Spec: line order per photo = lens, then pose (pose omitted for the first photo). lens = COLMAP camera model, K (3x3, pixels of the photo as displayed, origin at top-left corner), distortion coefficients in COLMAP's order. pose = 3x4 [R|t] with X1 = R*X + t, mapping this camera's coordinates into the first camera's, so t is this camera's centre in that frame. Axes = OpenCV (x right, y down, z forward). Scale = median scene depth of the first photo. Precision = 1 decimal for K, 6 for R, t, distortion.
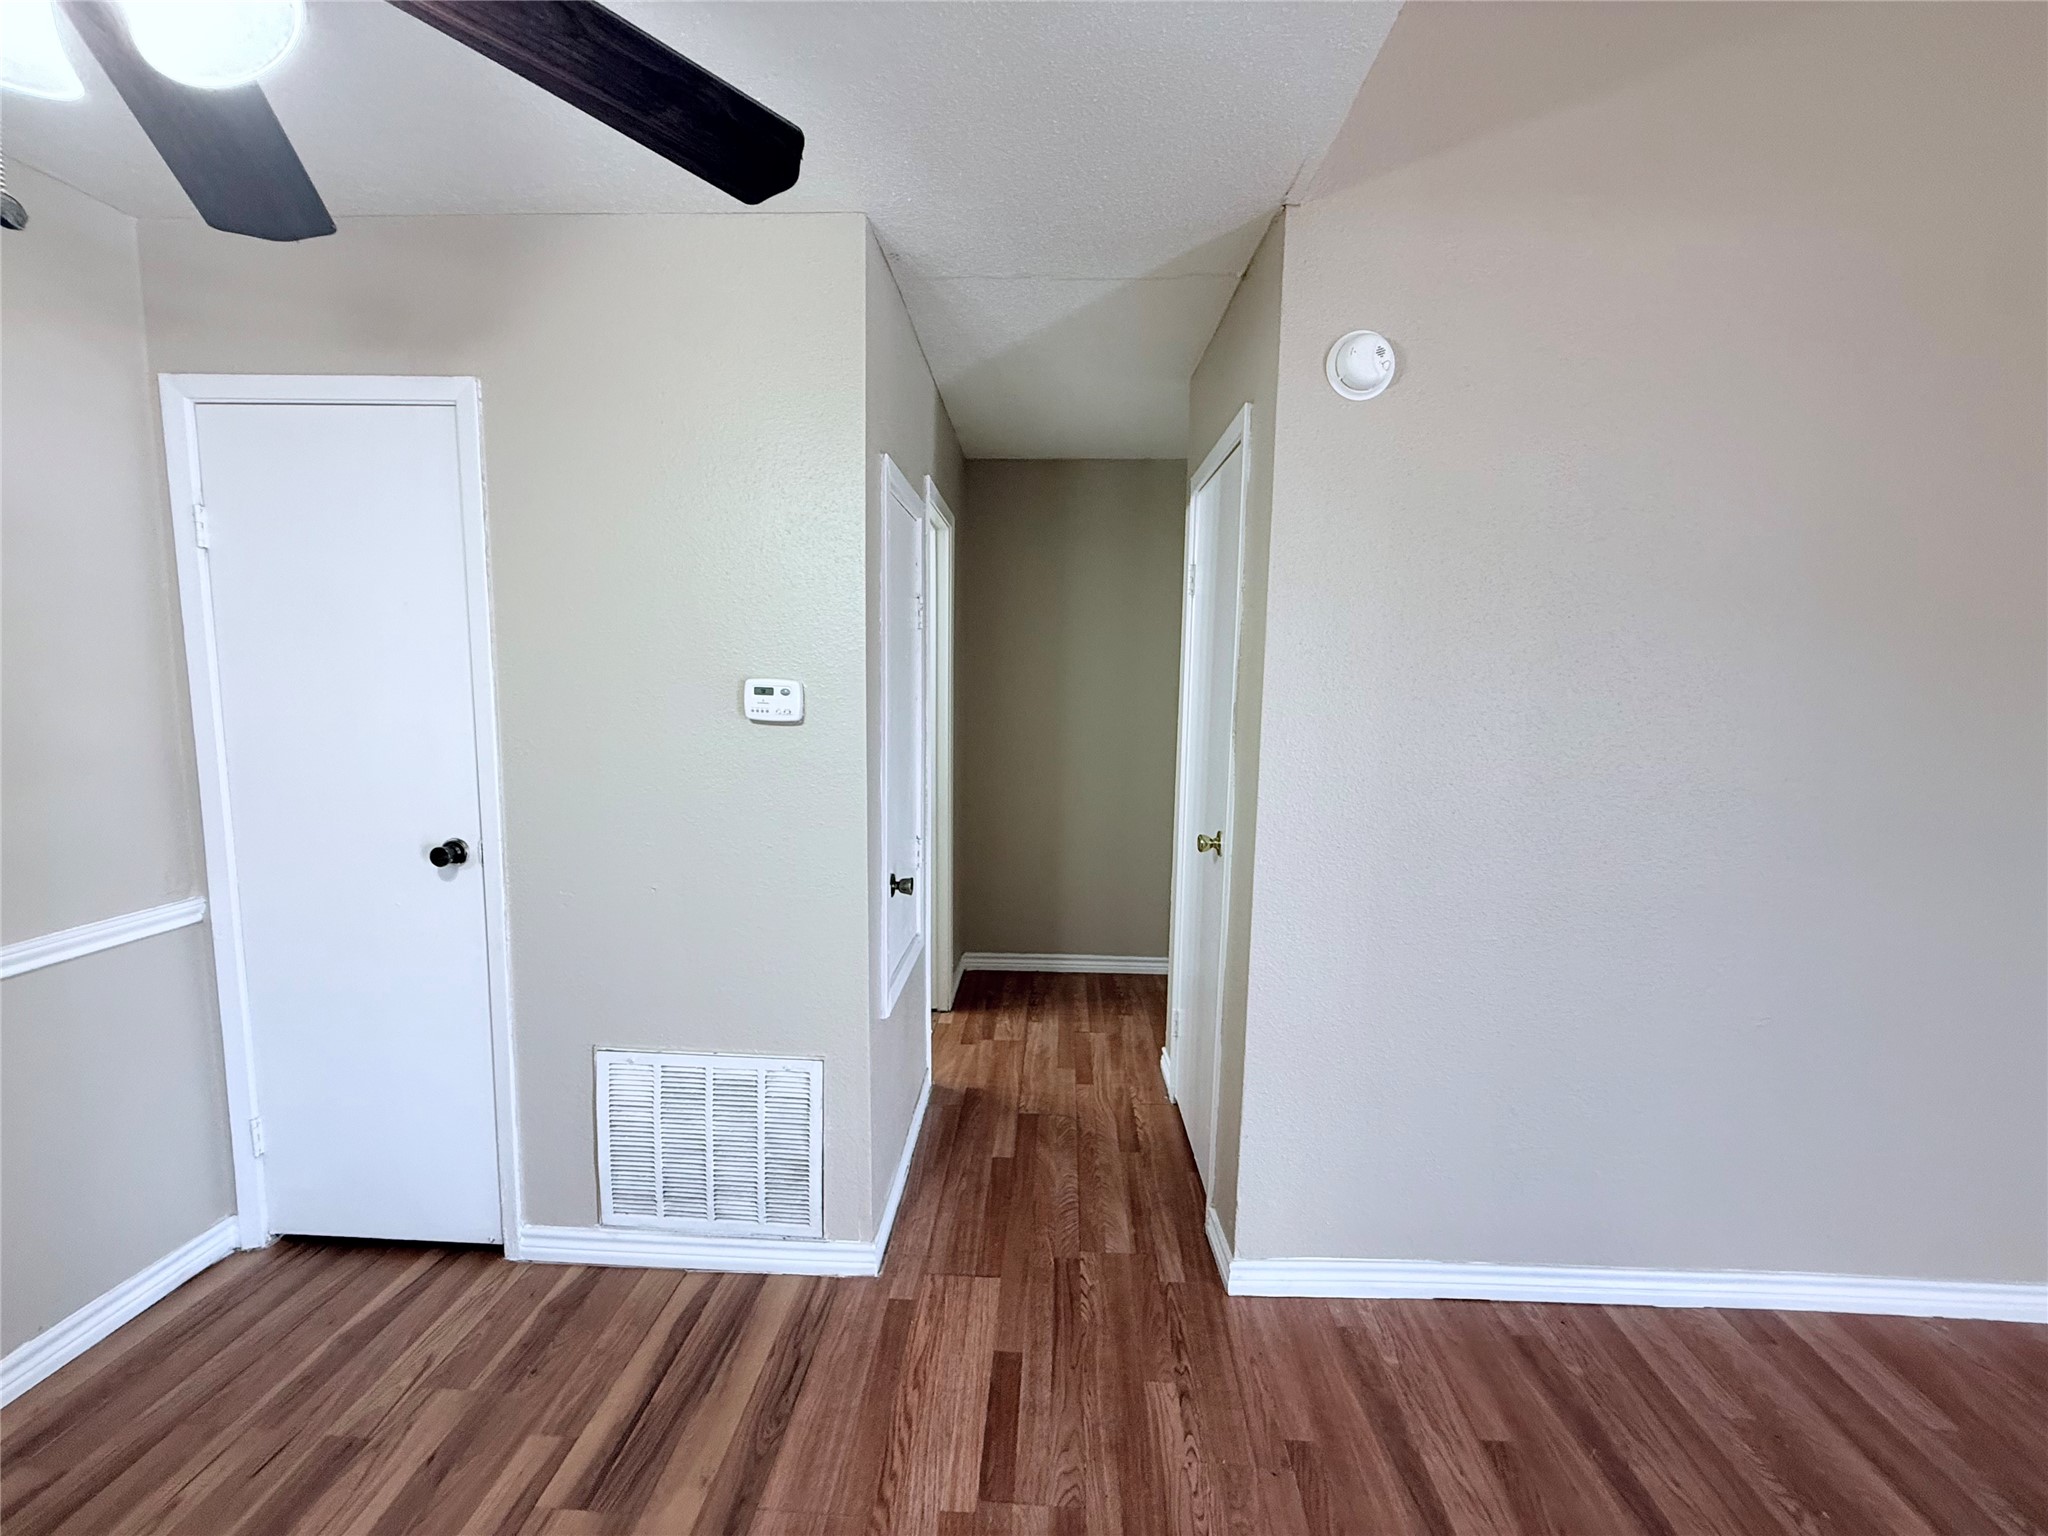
lens RADIAL K [[824.4, 0, 1063.4], [0, 824.4, 767.4], [0, 0, 1]] dist [0.000636, 0.000040]
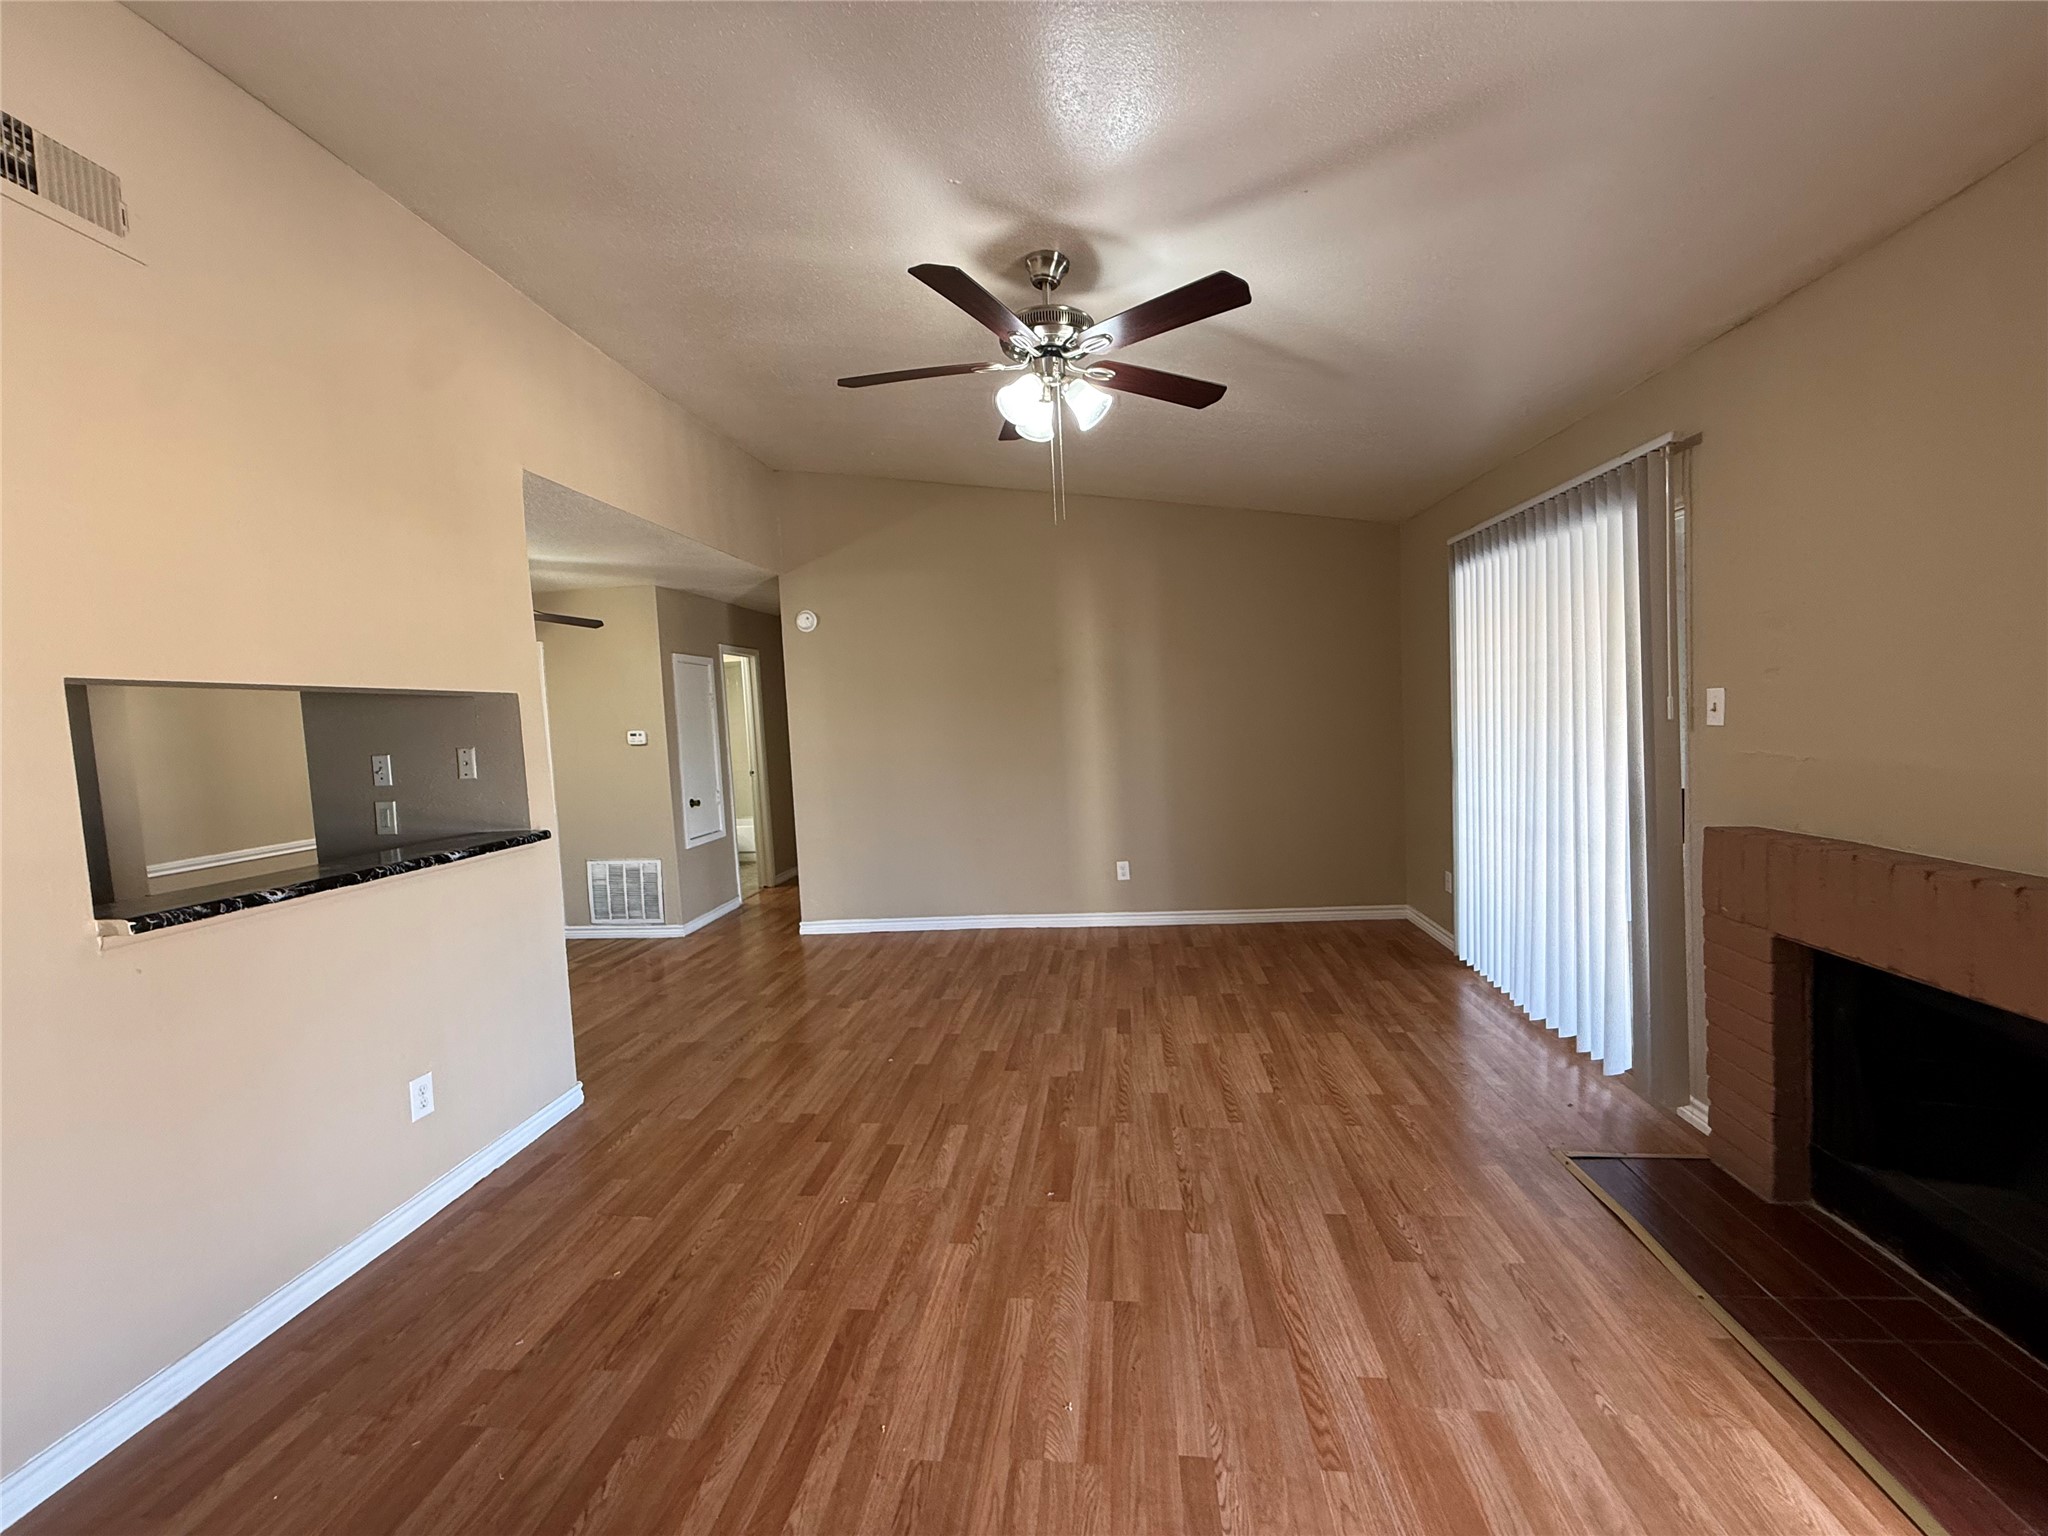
lens RADIAL K [[814.1, 0, 1017.7], [0, 814.1, 769.2], [0, 0, 1]] dist [-0.000670, -0.000282]
pose [[0.995538, -0.058316, -0.074190, 1.196845], [0.055039, 0.997448, -0.045480, 0.235250], [0.076653, 0.041194, 0.996207, -1.786200]]
